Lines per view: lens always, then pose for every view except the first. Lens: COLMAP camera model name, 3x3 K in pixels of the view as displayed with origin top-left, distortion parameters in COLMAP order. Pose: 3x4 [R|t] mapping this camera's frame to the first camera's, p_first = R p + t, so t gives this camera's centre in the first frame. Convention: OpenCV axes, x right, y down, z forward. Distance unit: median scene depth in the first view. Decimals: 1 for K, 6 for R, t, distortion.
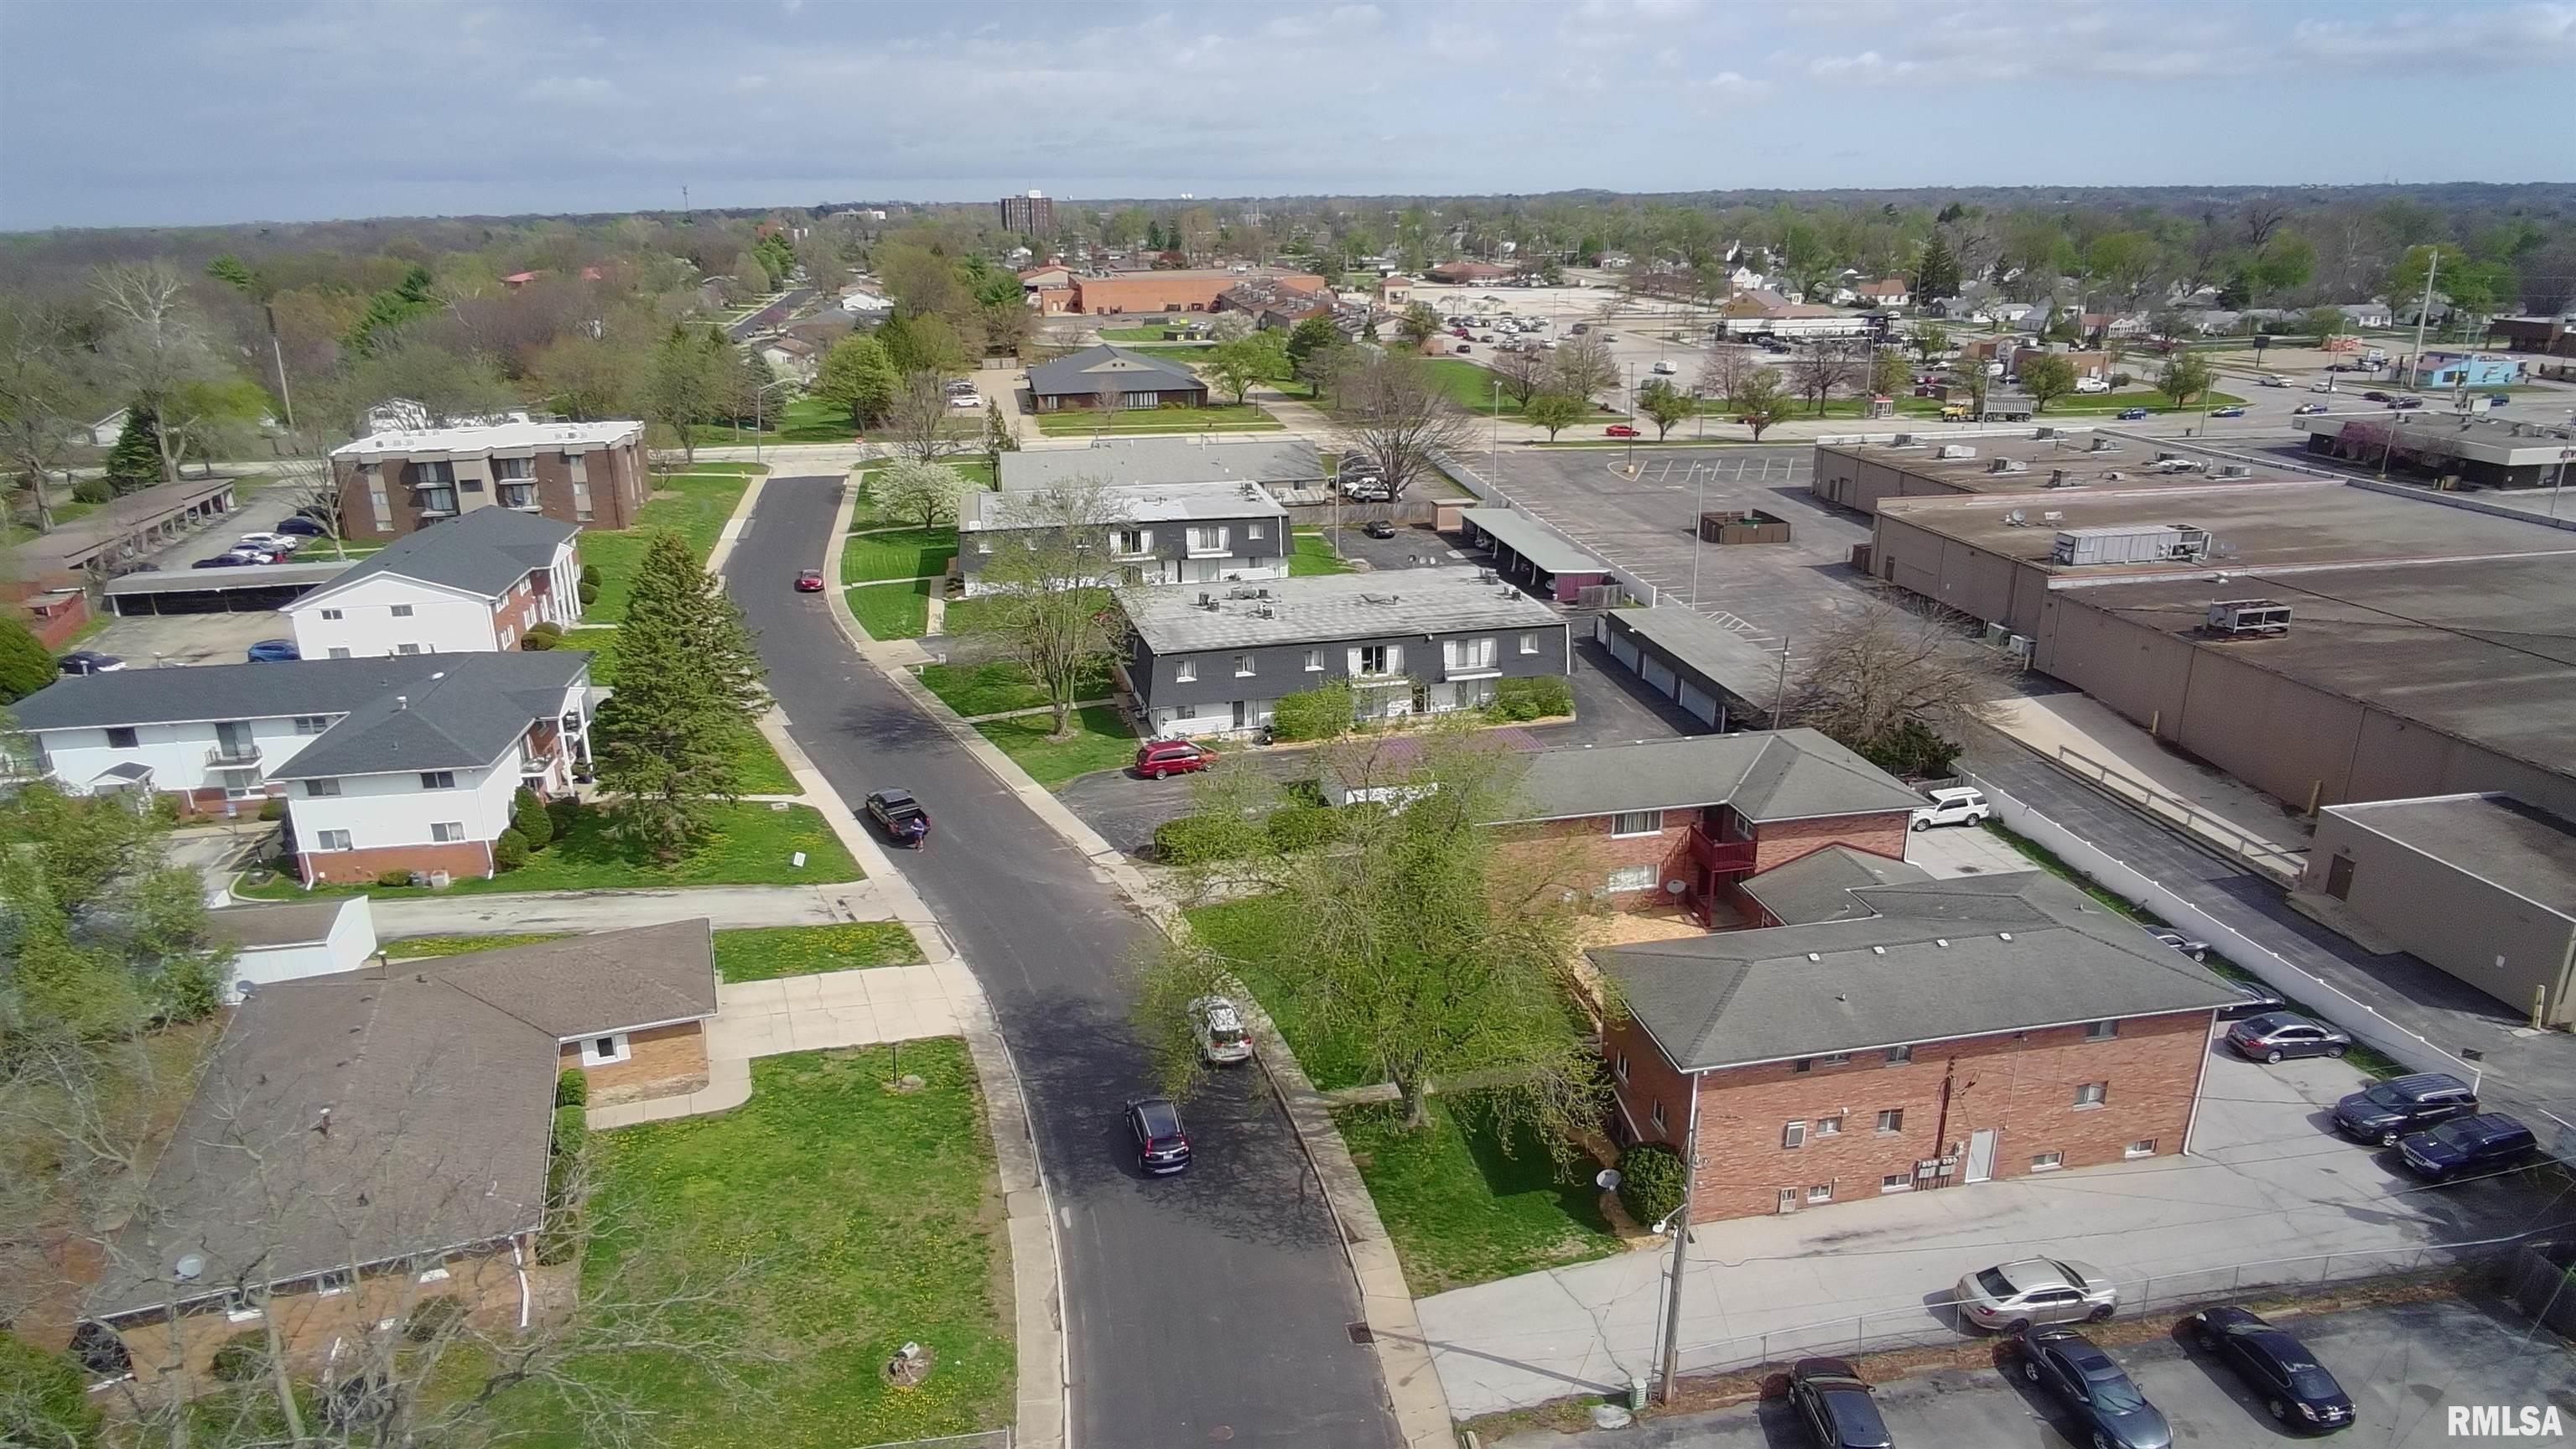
lens RADIAL K [[1602.1, 0, 1283.4], [0, 1602.1, 729.2], [0, 0, 1]] dist [-0.046409, 0.024331]
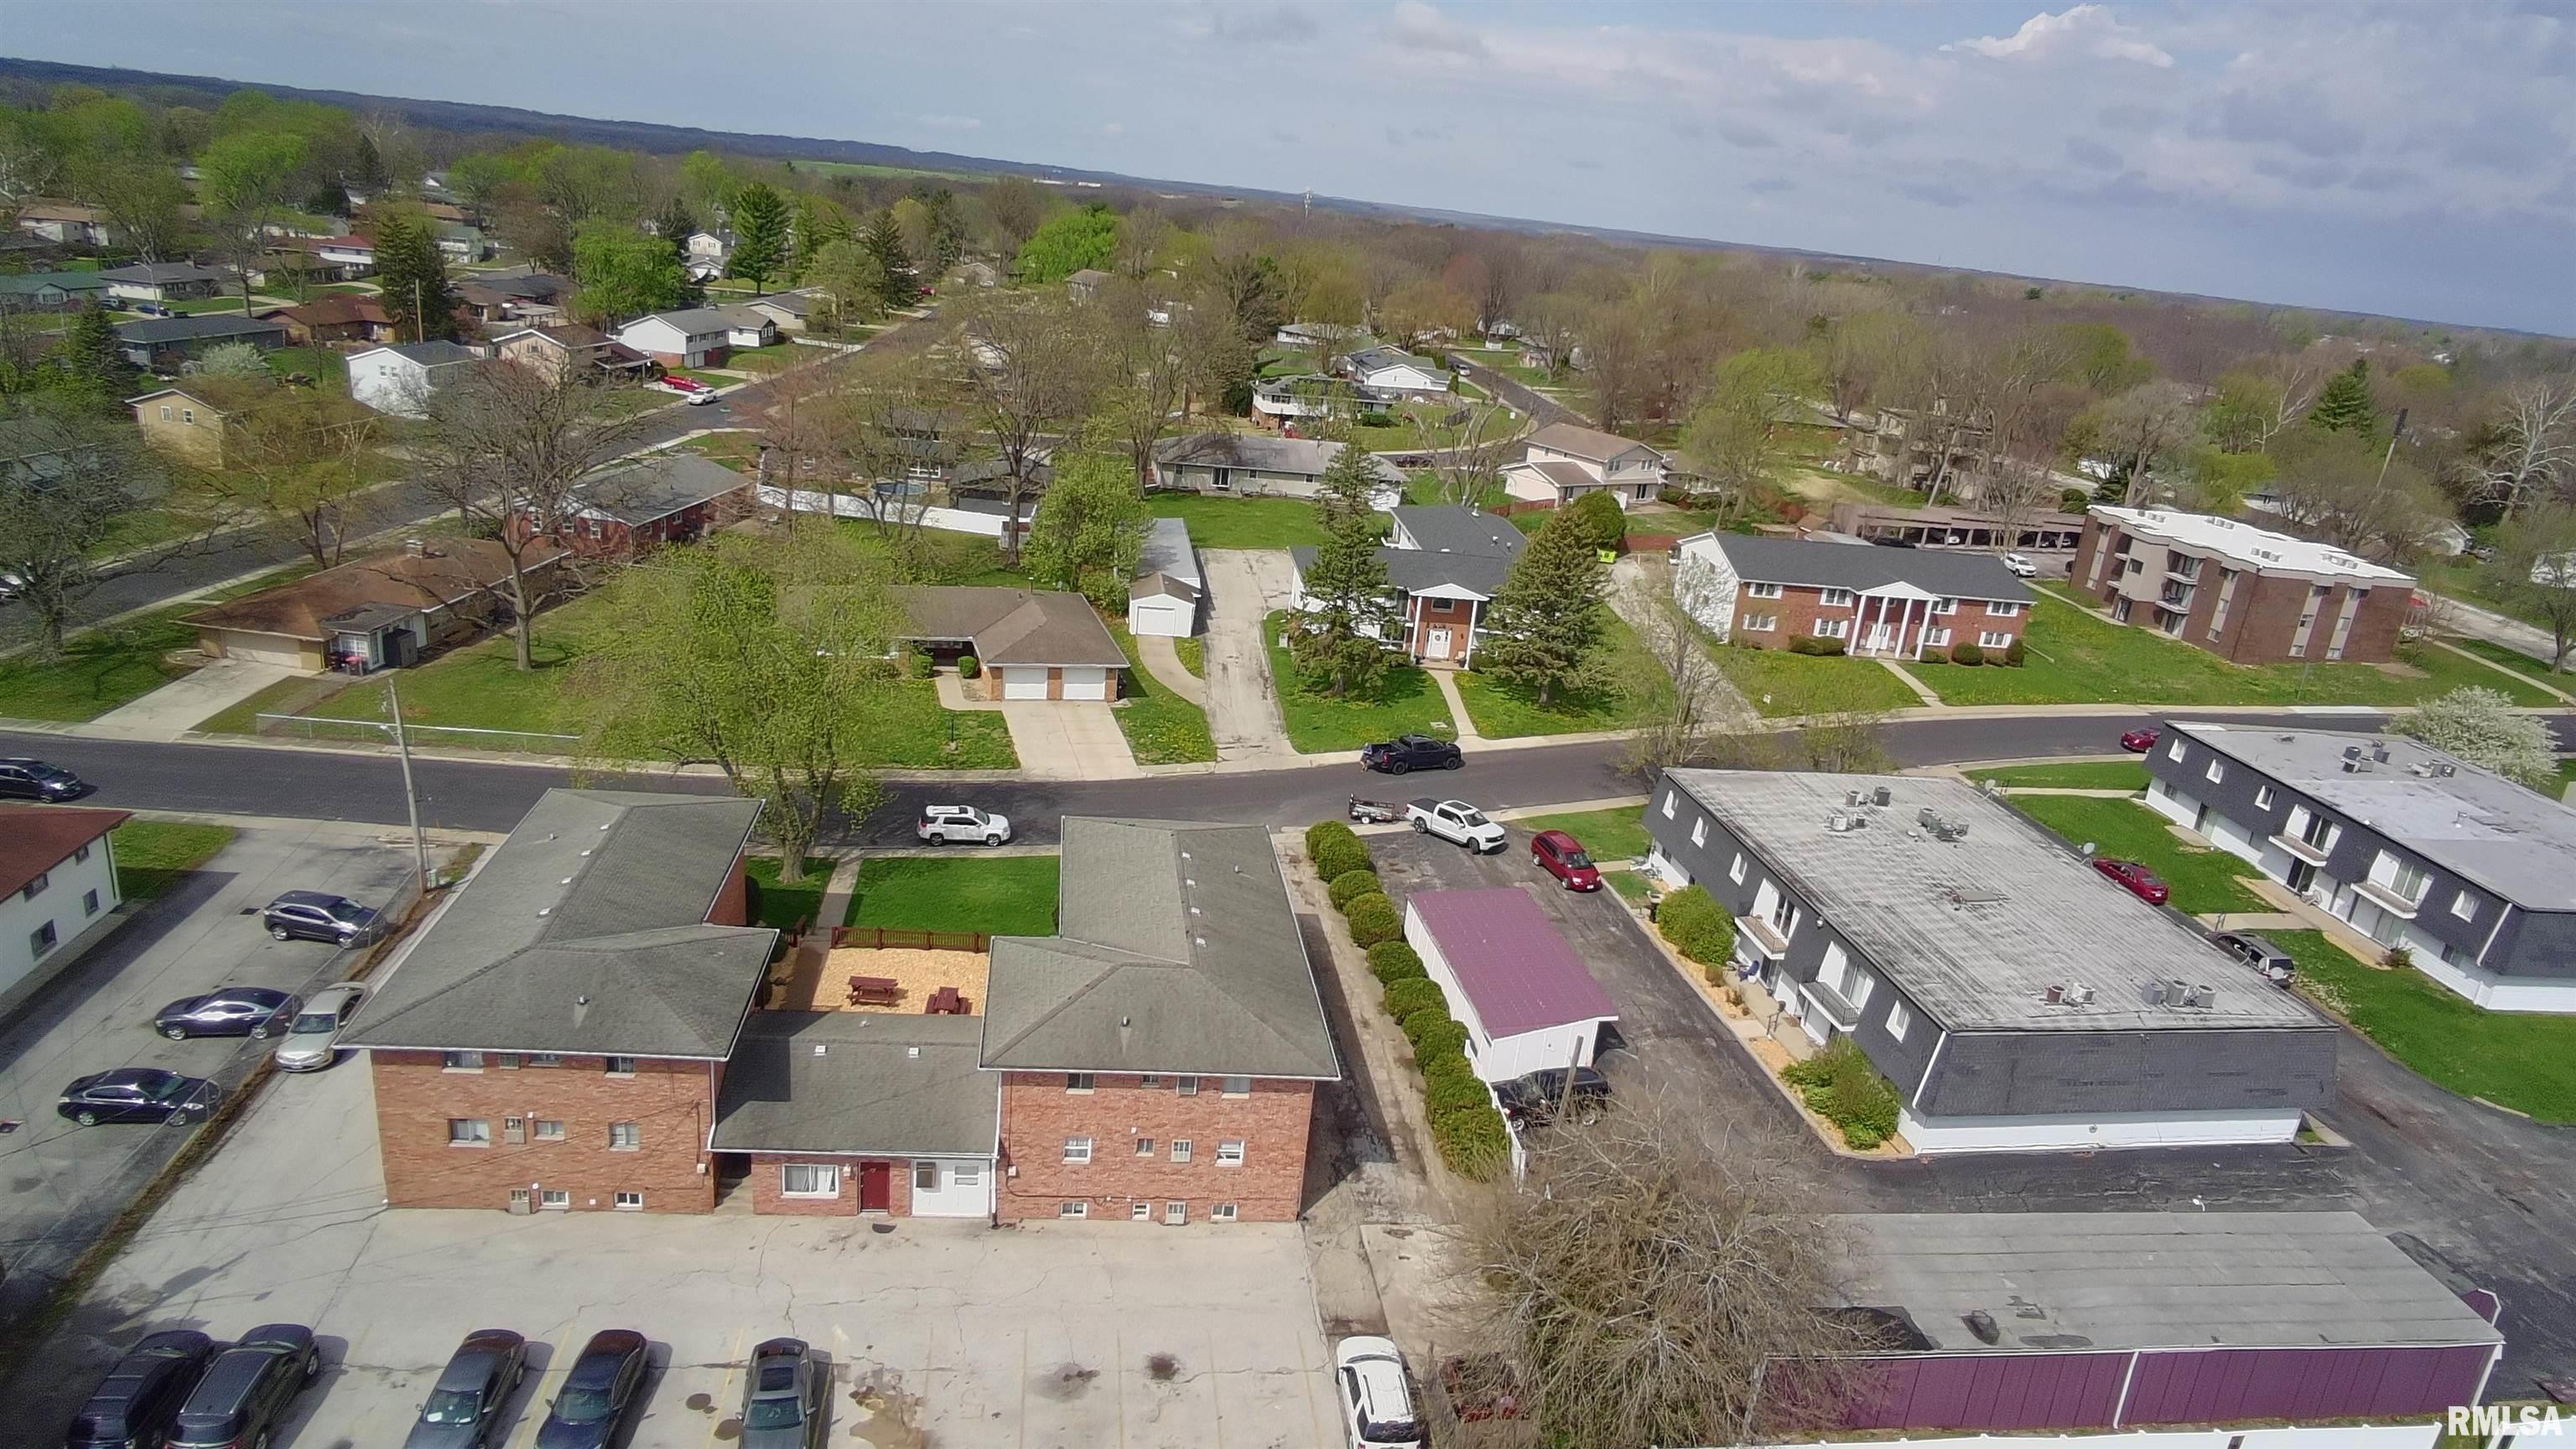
lens RADIAL K [[1602.1, 0, 1289.8], [0, 1602.1, 719.7], [0, 0, 1]] dist [-0.046409, 0.024331]
pose [[-0.071573, 0.318652, -0.945166, 0.716972], [-0.404227, 0.857024, 0.319546, -0.255549], [0.911854, 0.404932, 0.067468, 0.716650]]
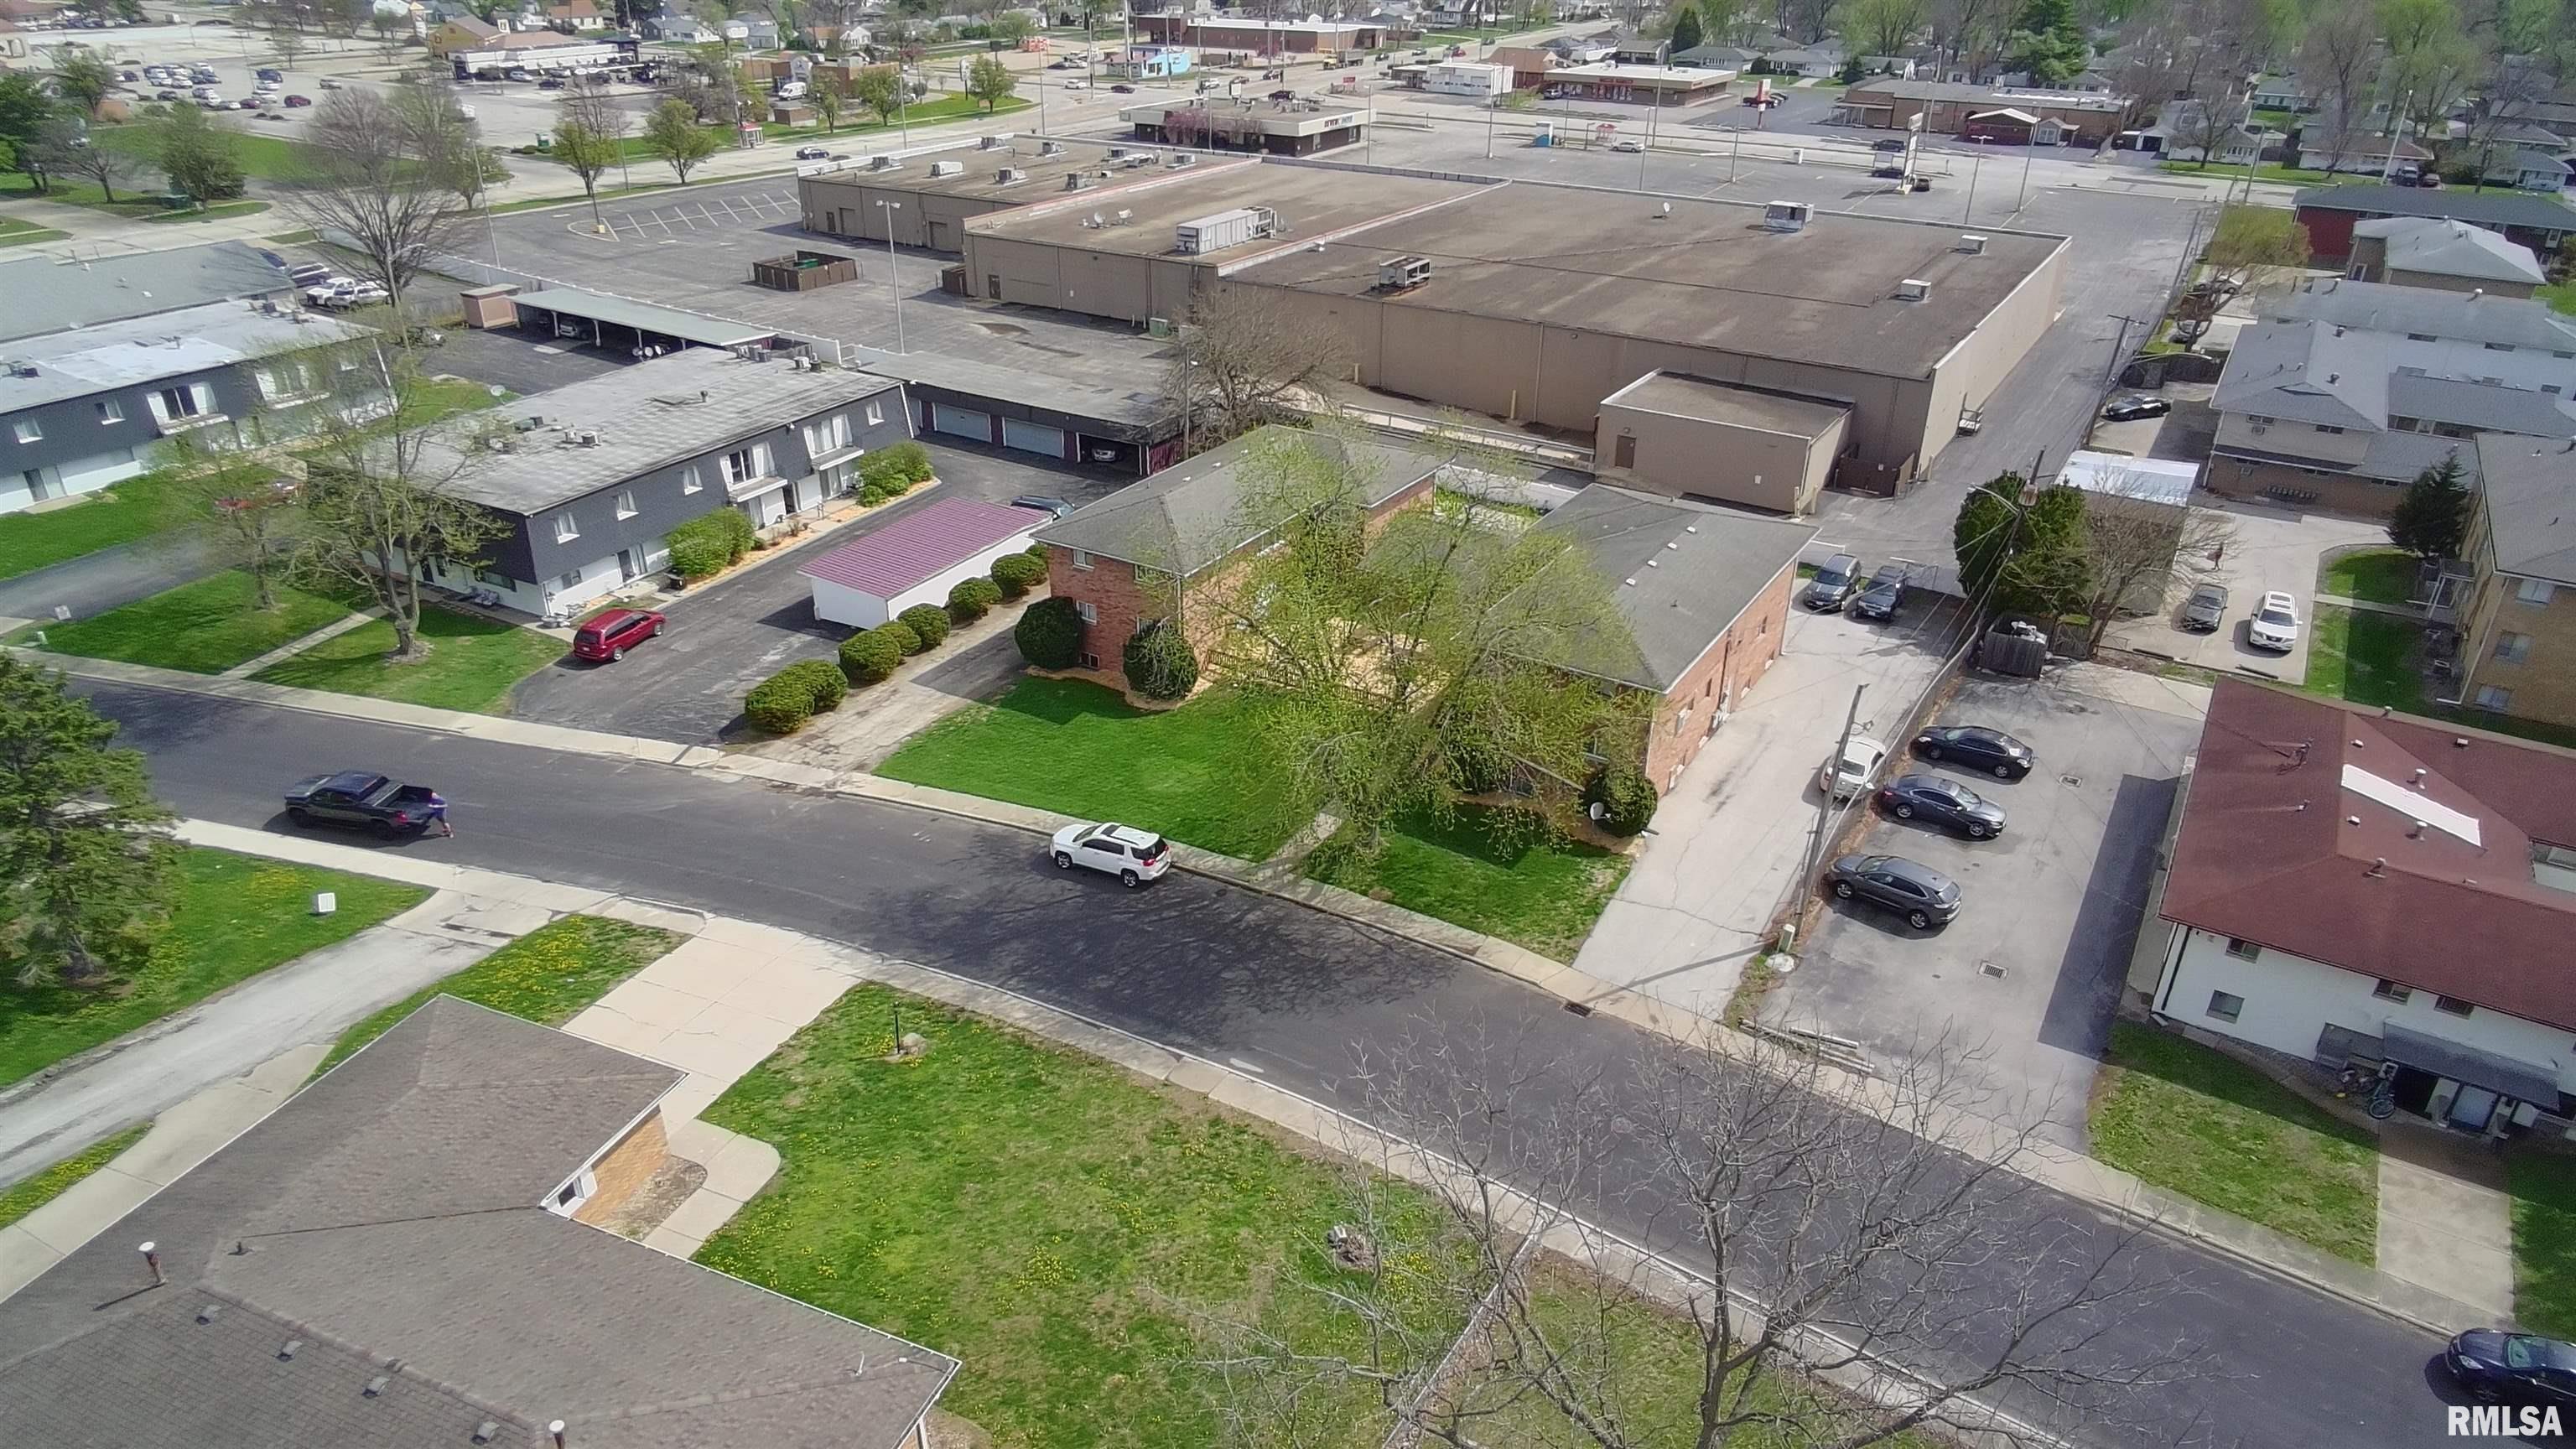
lens RADIAL K [[1602.1, 0, 1288.6], [0, 1602.1, 728.7], [0, 0, 1]] dist [-0.046409, 0.024331]
pose [[0.680146, -0.322849, 0.658157, -0.356823], [0.216303, 0.946211, 0.240619, -0.051809], [-0.700439, -0.021294, 0.713395, 0.173587]]
